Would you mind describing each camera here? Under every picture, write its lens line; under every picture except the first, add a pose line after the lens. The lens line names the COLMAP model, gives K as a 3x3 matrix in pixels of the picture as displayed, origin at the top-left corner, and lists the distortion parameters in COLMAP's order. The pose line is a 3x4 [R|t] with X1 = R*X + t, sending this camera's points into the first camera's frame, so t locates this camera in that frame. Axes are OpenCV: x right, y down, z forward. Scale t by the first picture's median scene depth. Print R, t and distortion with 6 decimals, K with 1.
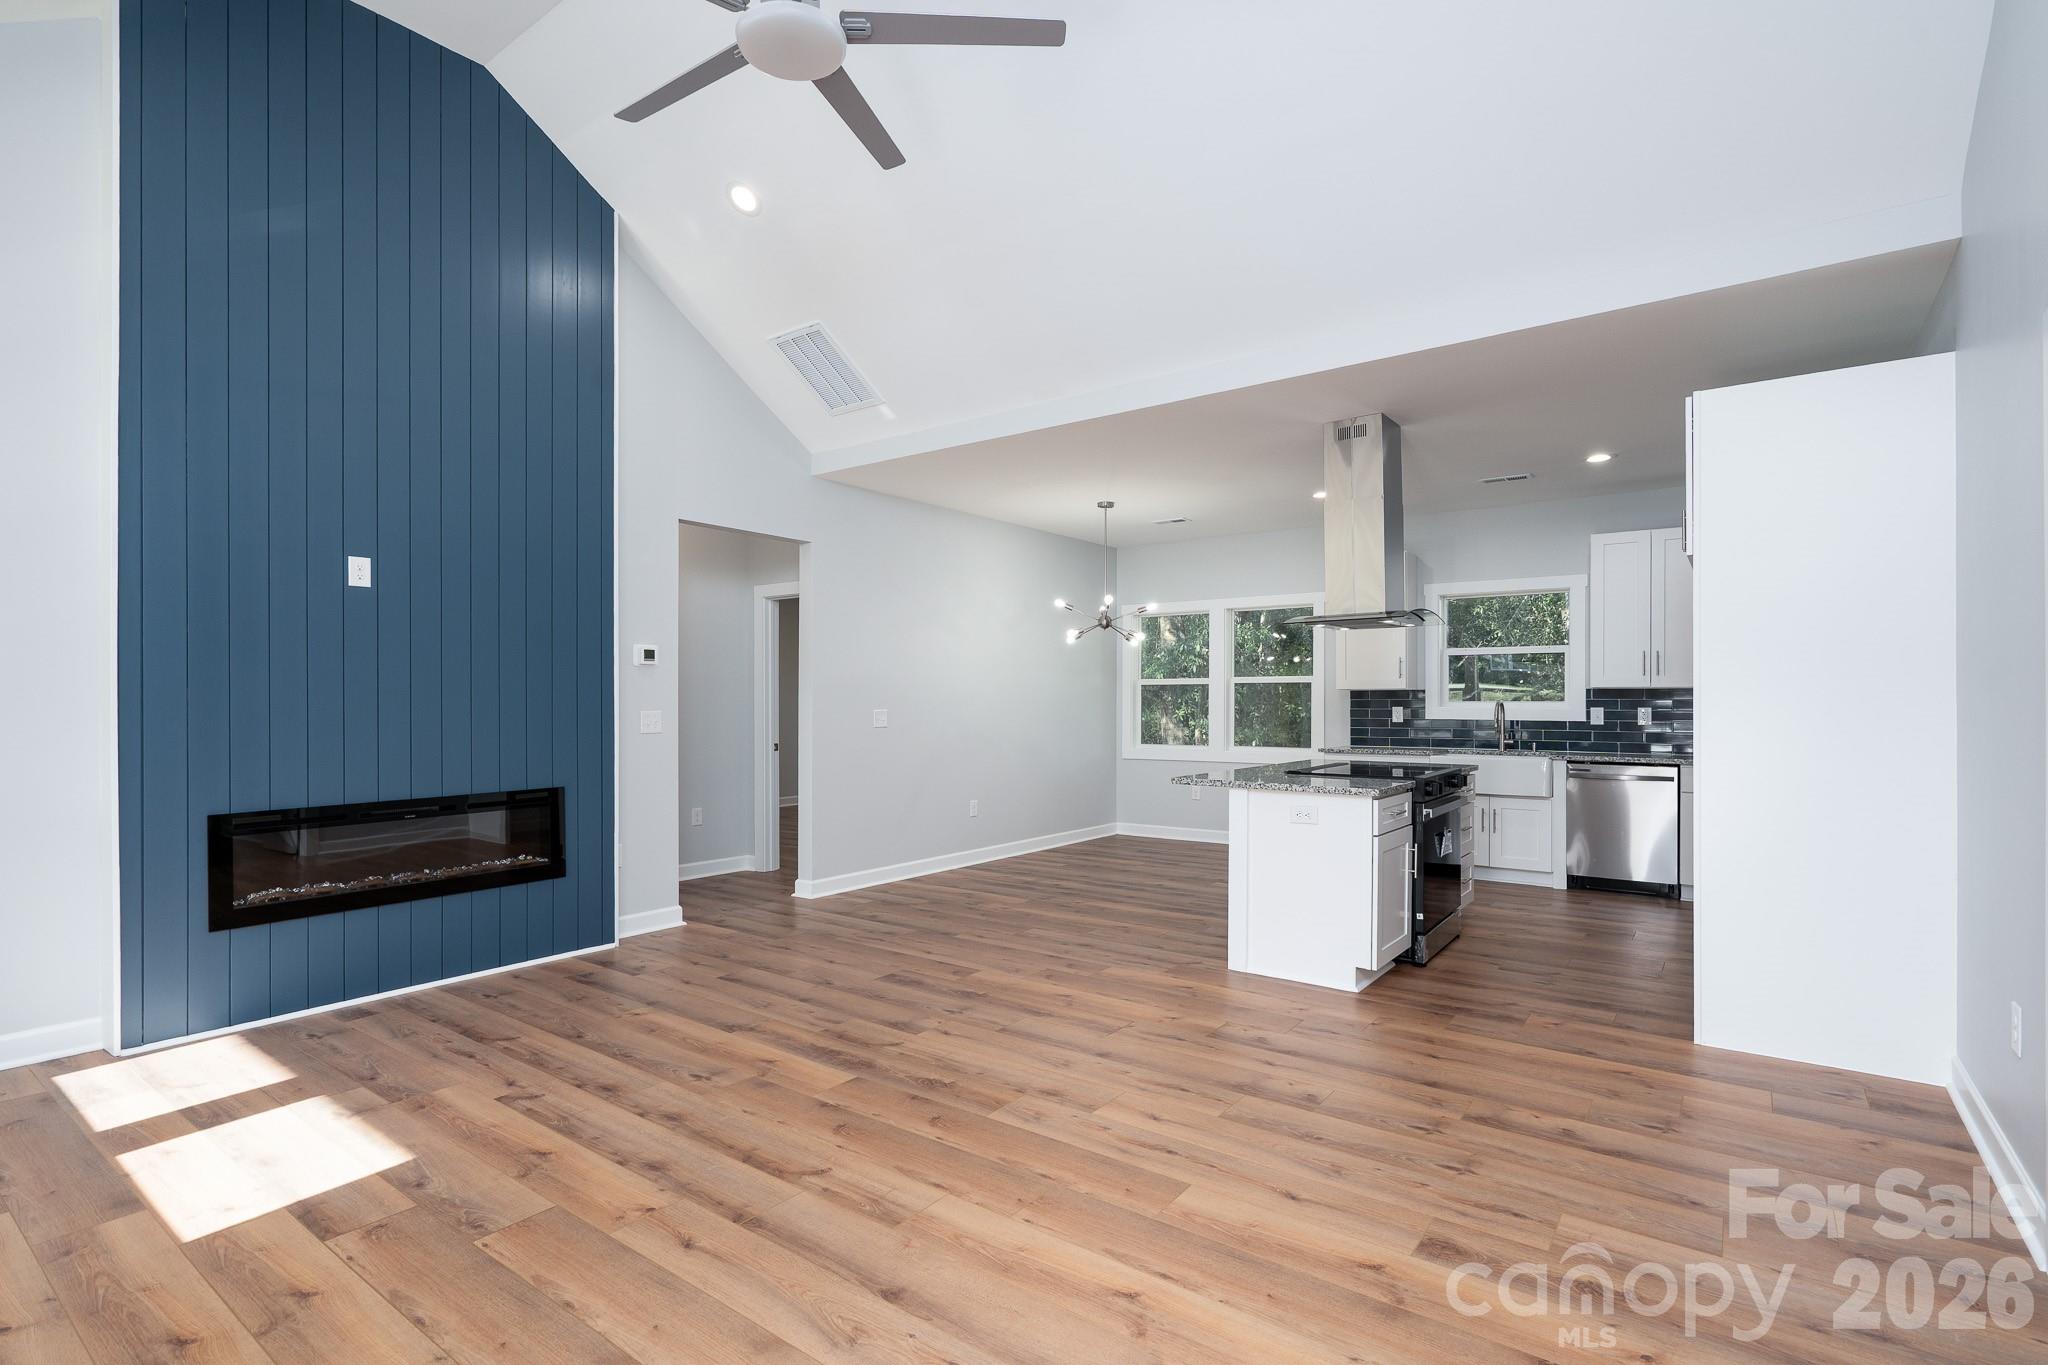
lens RADIAL K [[970.1, 0, 928.5], [0, 970.1, 700.6], [0, 0, 1]] dist [-0.001756, -0.000496]
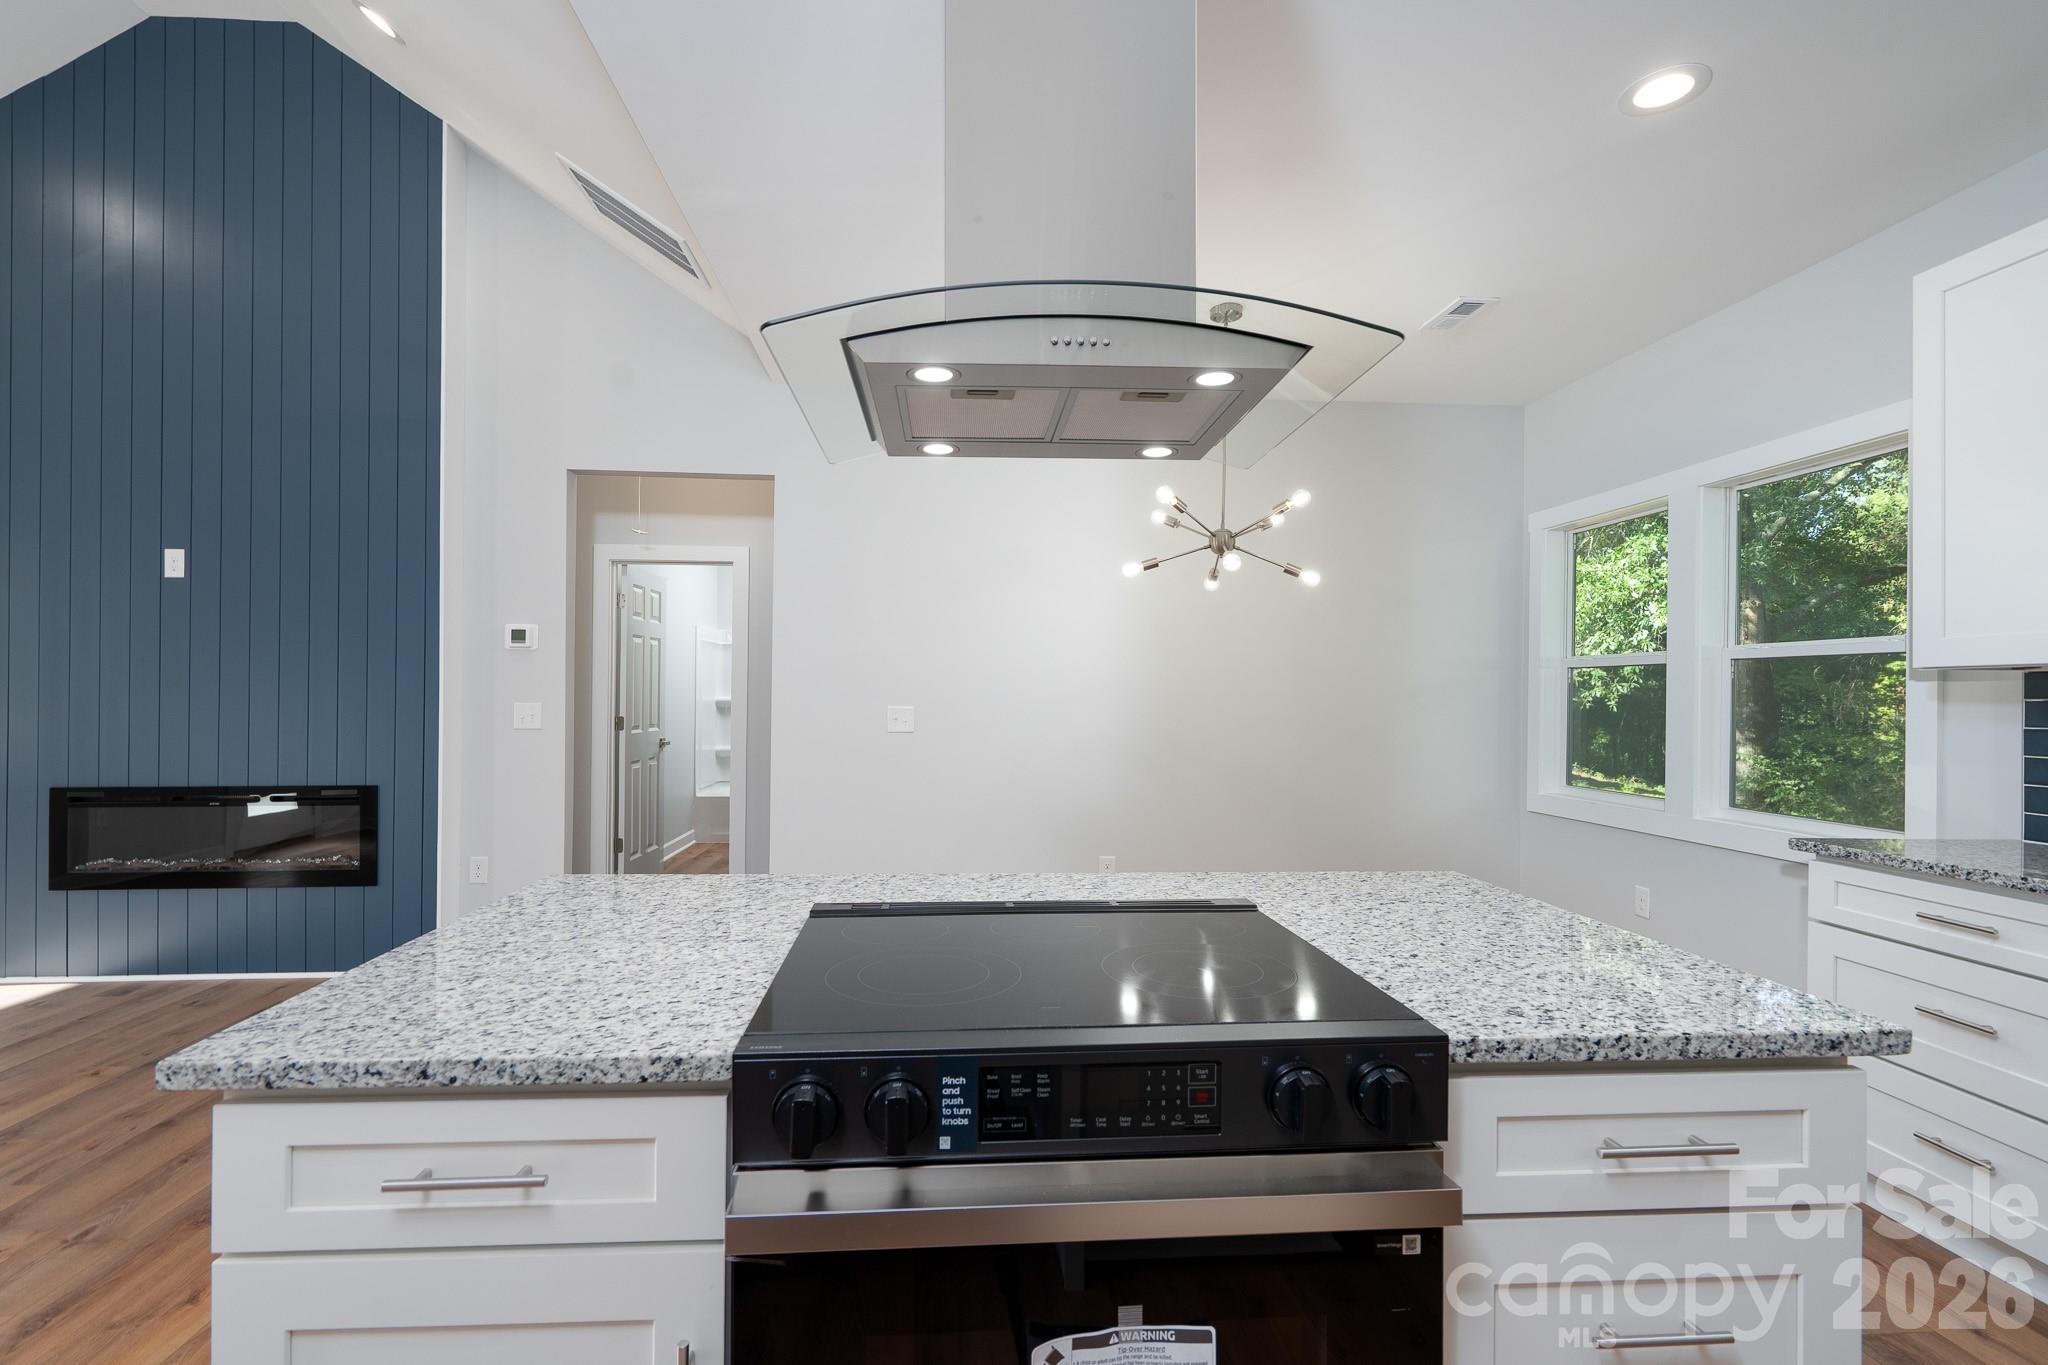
lens RADIAL K [[920.8, 0, 961.3], [0, 920.8, 688.6], [0, 0, 1]] dist [0.003877, 0.000235]
pose [[0.698082, 0.000724, -0.716018, 0.705259], [-0.007859, 0.999947, -0.006652, 0.001141], [0.715975, 0.010271, 0.698051, 0.909858]]
